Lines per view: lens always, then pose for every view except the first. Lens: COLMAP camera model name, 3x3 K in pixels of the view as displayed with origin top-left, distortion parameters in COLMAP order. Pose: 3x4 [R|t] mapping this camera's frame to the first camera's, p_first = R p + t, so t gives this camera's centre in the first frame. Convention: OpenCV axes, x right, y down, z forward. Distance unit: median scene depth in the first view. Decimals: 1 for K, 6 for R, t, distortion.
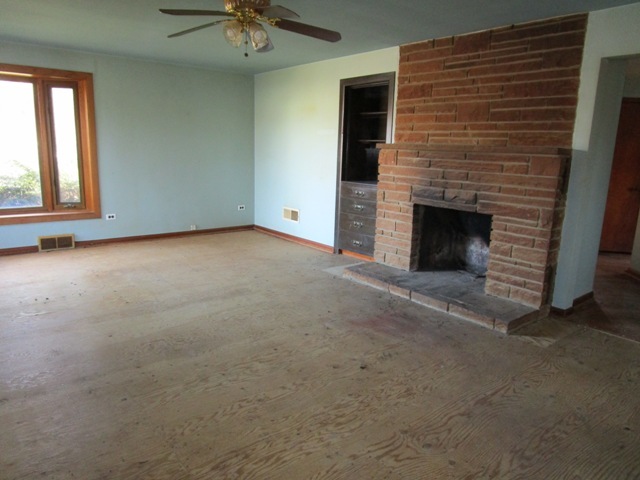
lens RADIAL K [[447.8, 0, 319.8], [0, 447.8, 239.6], [0, 0, 1]] dist [-0.028679, -0.000281]
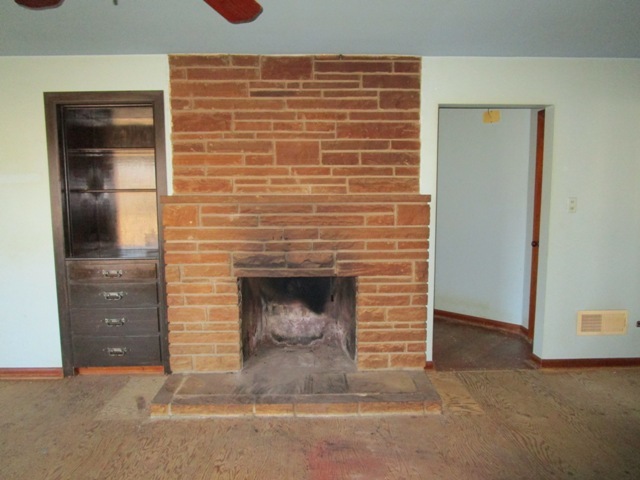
lens RADIAL K [[447.8, 0, 320.1], [0, 447.8, 240.5], [0, 0, 1]] dist [-0.028679, -0.000281]
pose [[0.618046, -0.117758, 0.777272, -0.288031], [0.181835, 0.983319, 0.004389, -0.133531], [-0.764824, 0.138623, 0.629149, 0.506087]]
